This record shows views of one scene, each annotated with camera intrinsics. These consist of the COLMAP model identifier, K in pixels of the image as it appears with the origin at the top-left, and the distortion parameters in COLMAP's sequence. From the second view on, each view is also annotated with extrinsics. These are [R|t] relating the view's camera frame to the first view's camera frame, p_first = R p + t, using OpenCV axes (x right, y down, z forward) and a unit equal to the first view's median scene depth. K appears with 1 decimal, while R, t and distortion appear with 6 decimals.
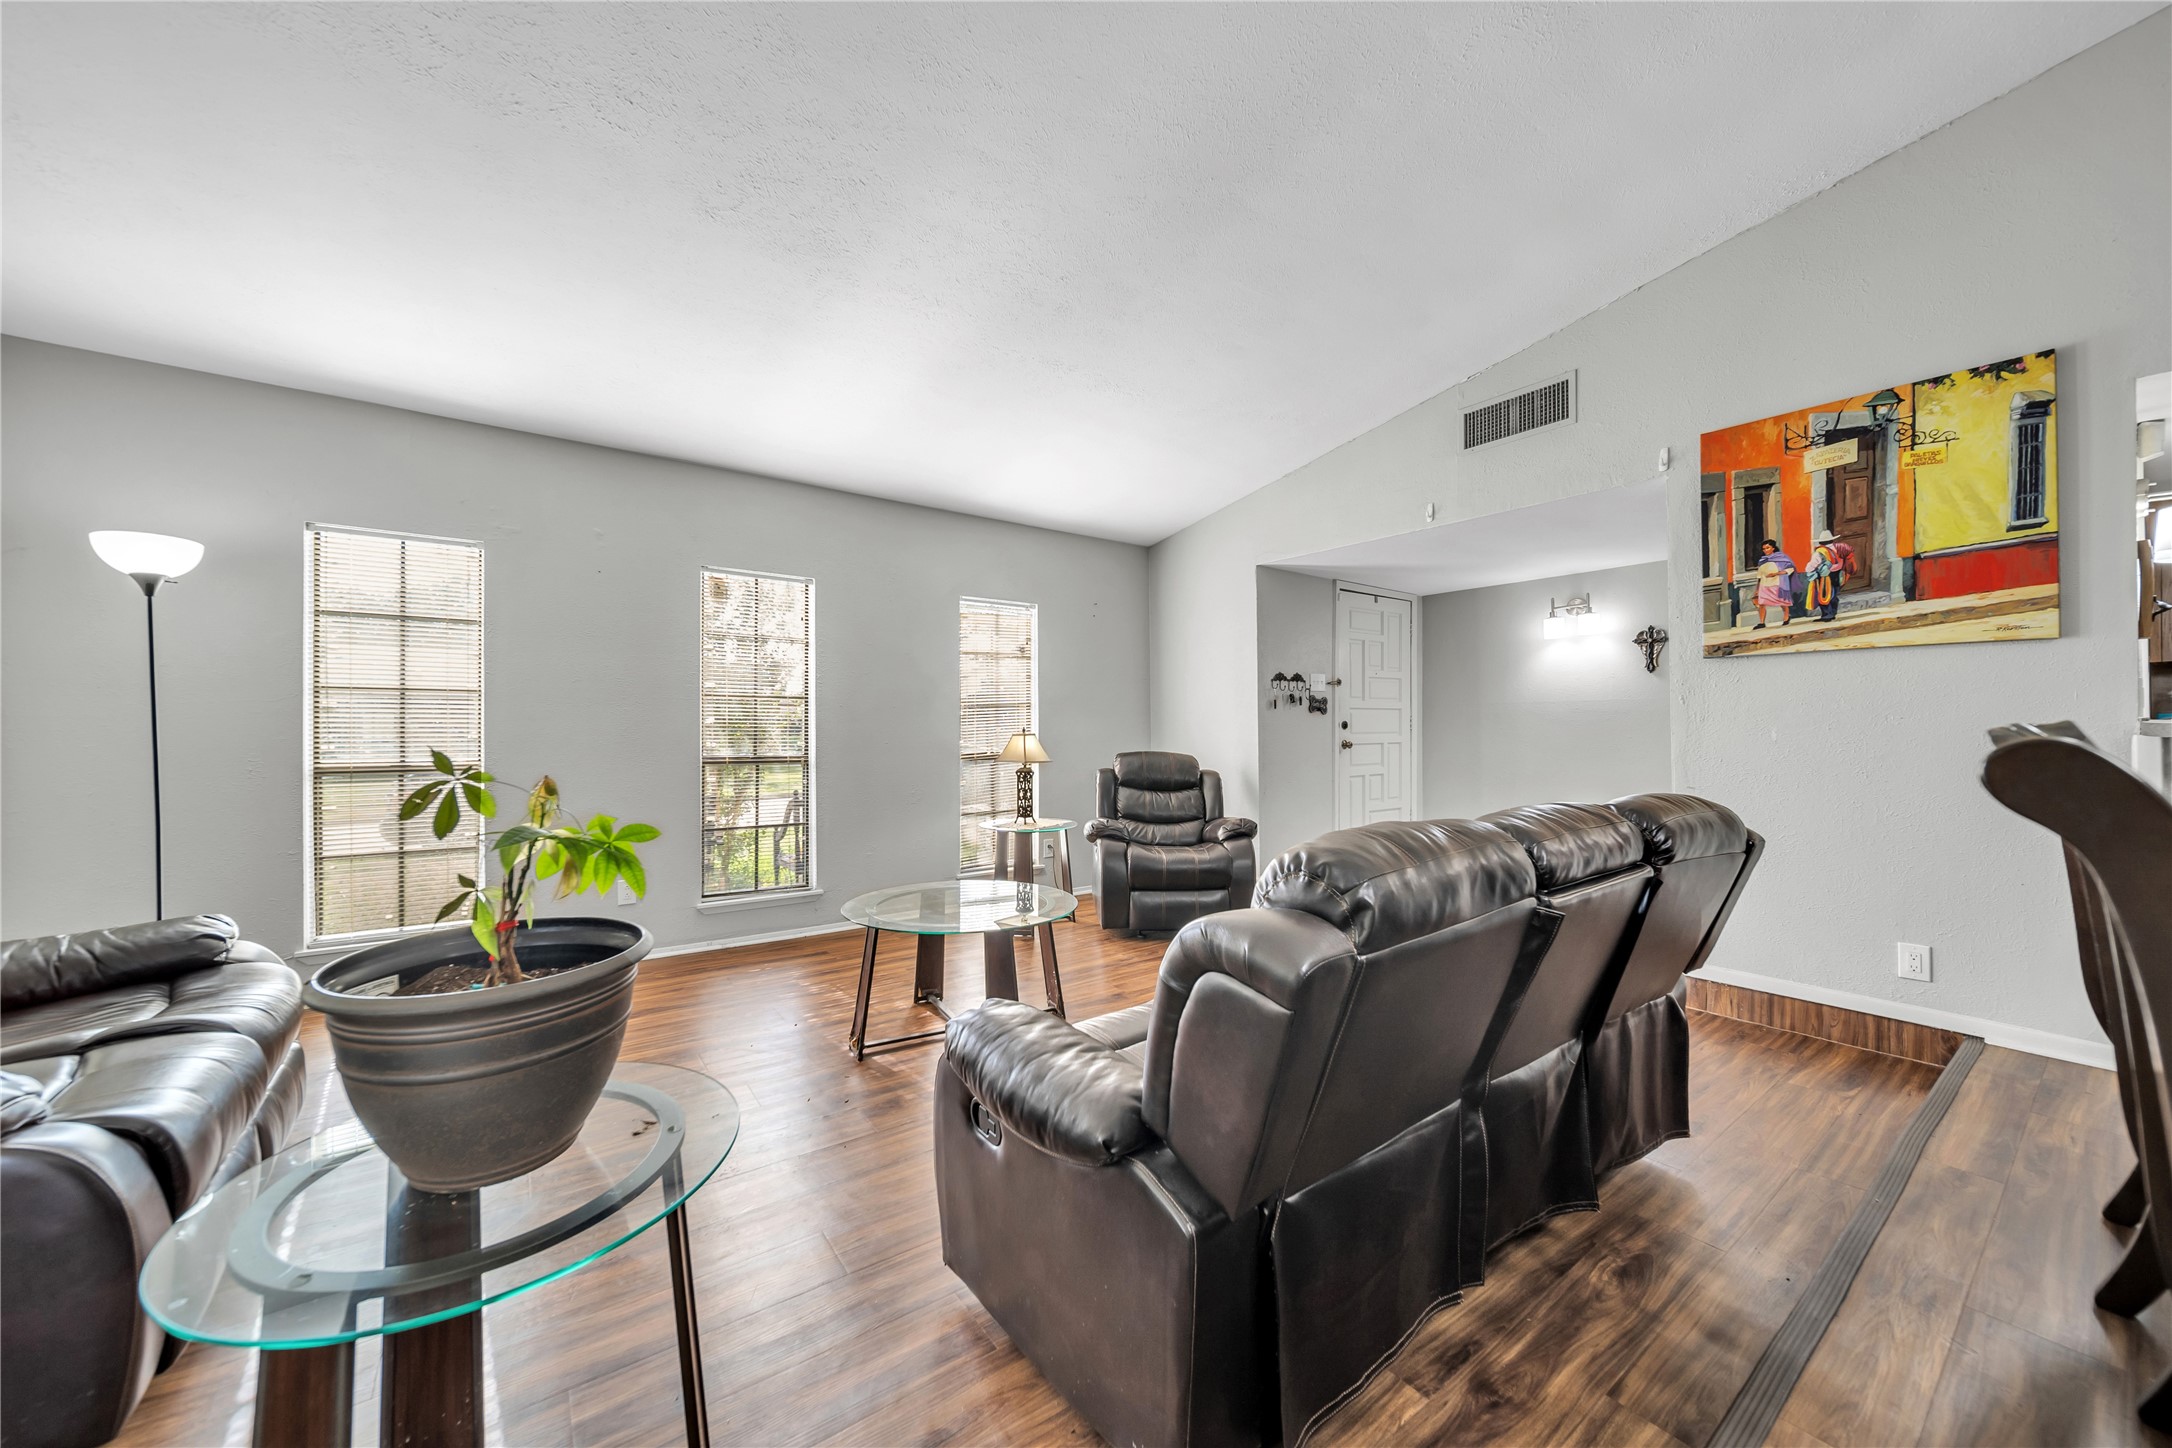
lens RADIAL K [[781.9, 0, 1075.8], [0, 781.9, 728.7], [0, 0, 1]] dist [-0.000945, -0.000255]
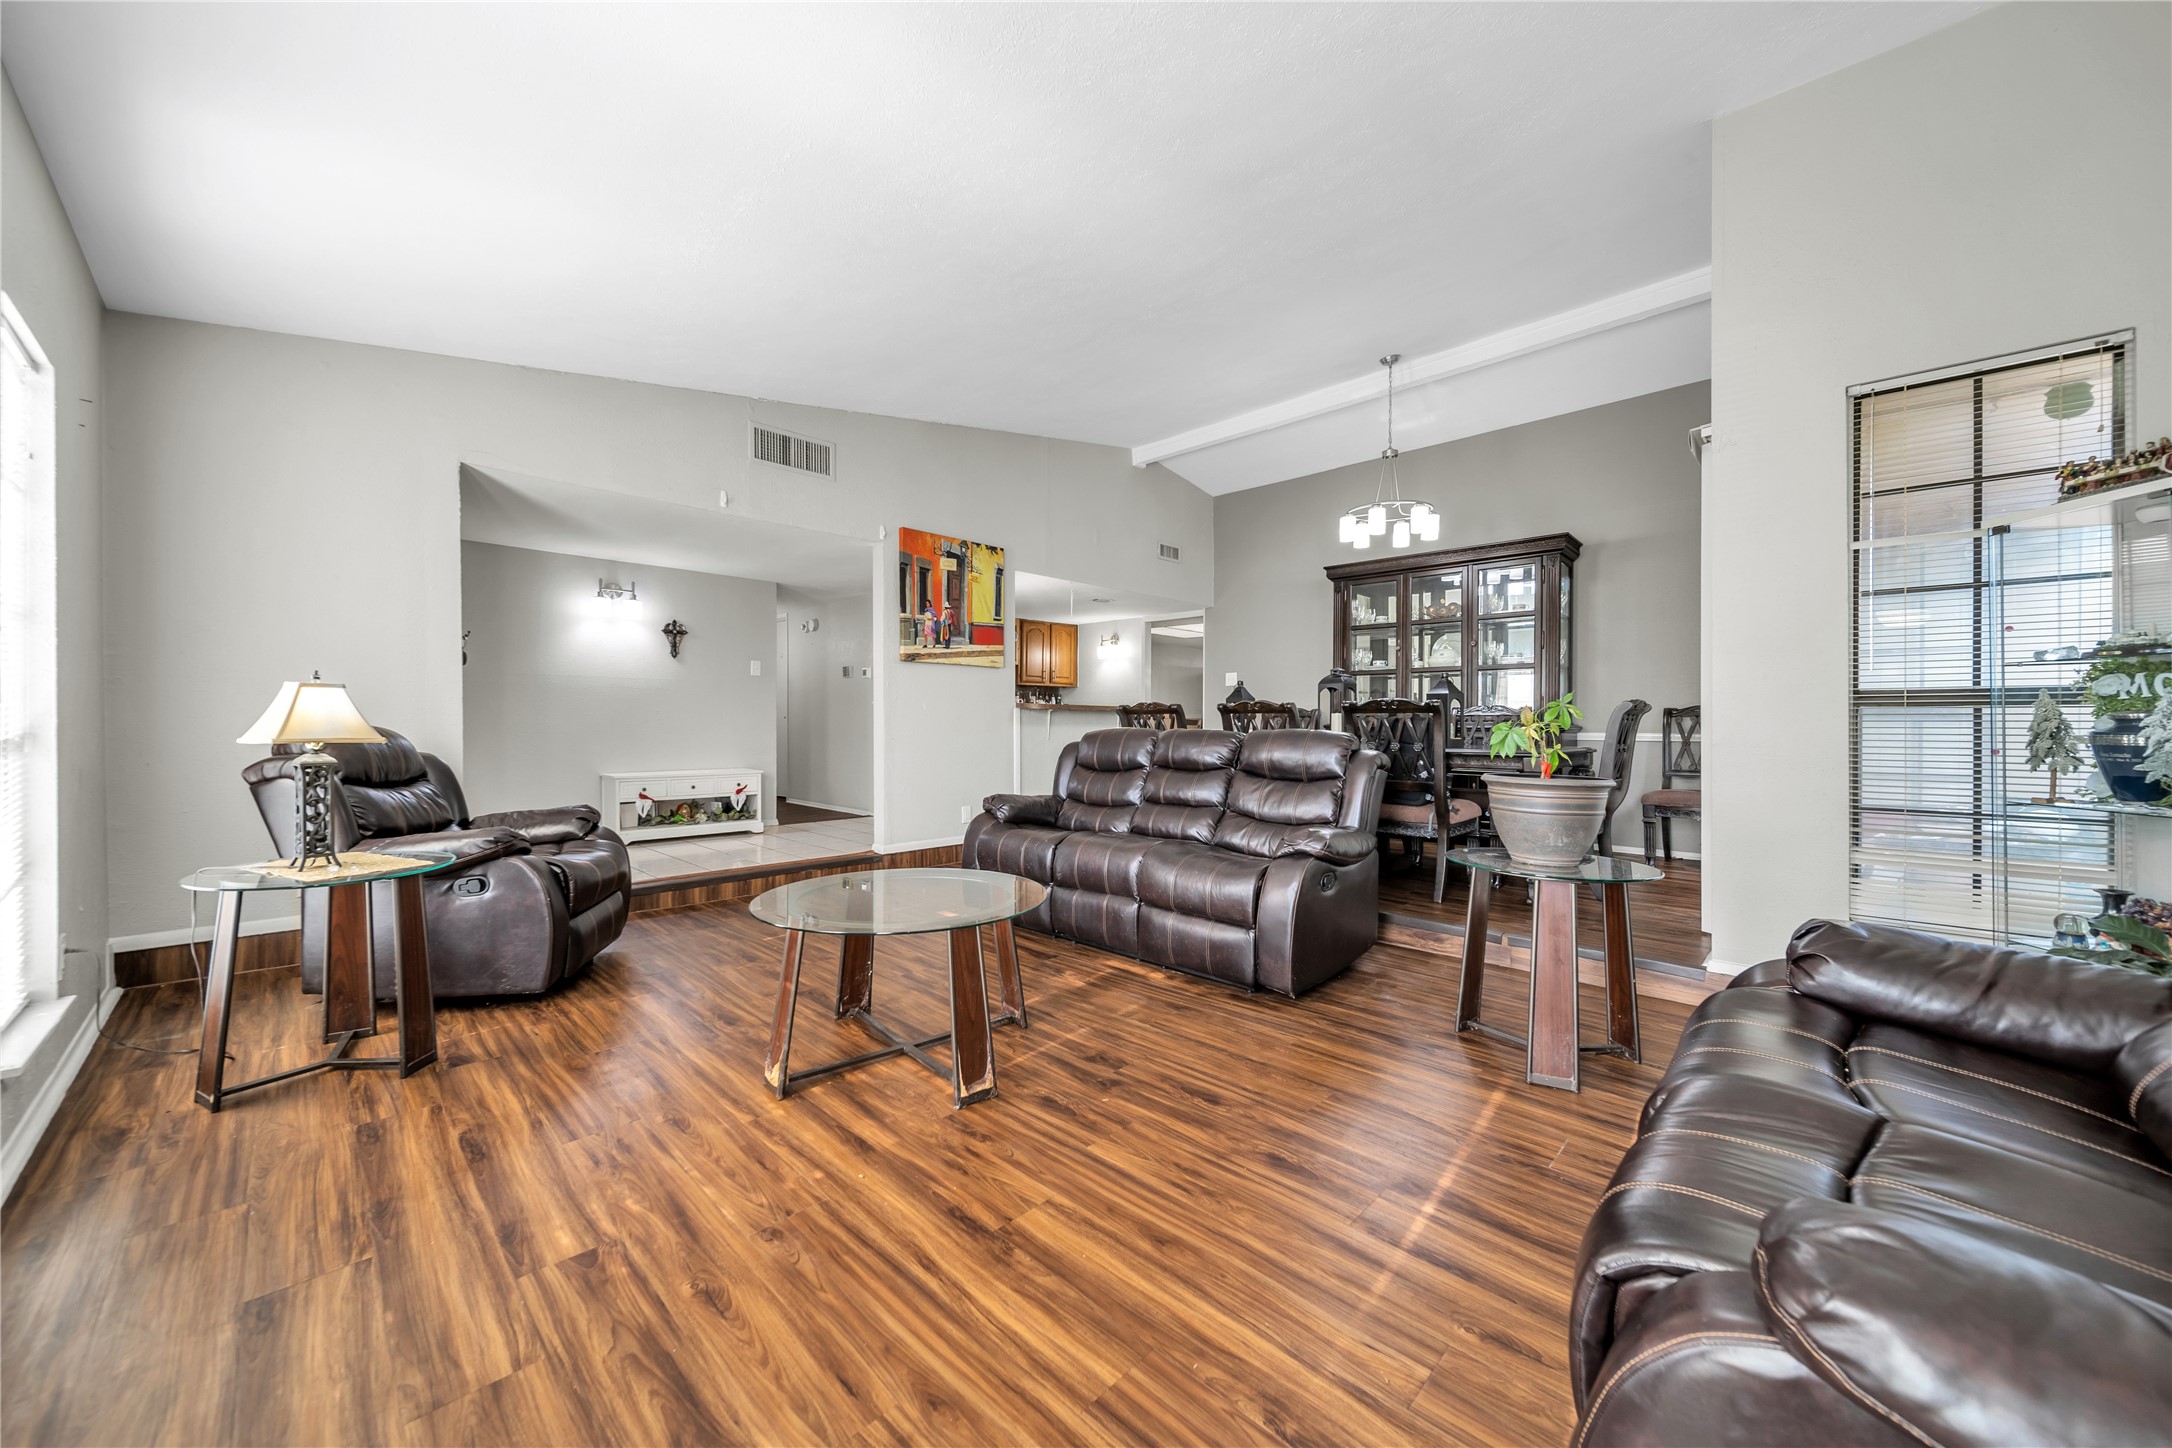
lens RADIAL K [[781.9, 0, 1075.8], [0, 781.9, 728.7], [0, 0, 1]] dist [-0.000945, -0.000255]
pose [[-0.142651, -0.006820, 0.989750, -0.967044], [-0.007470, 0.999955, 0.005813, 0.046182], [-0.989745, -0.006564, -0.142695, 0.914818]]
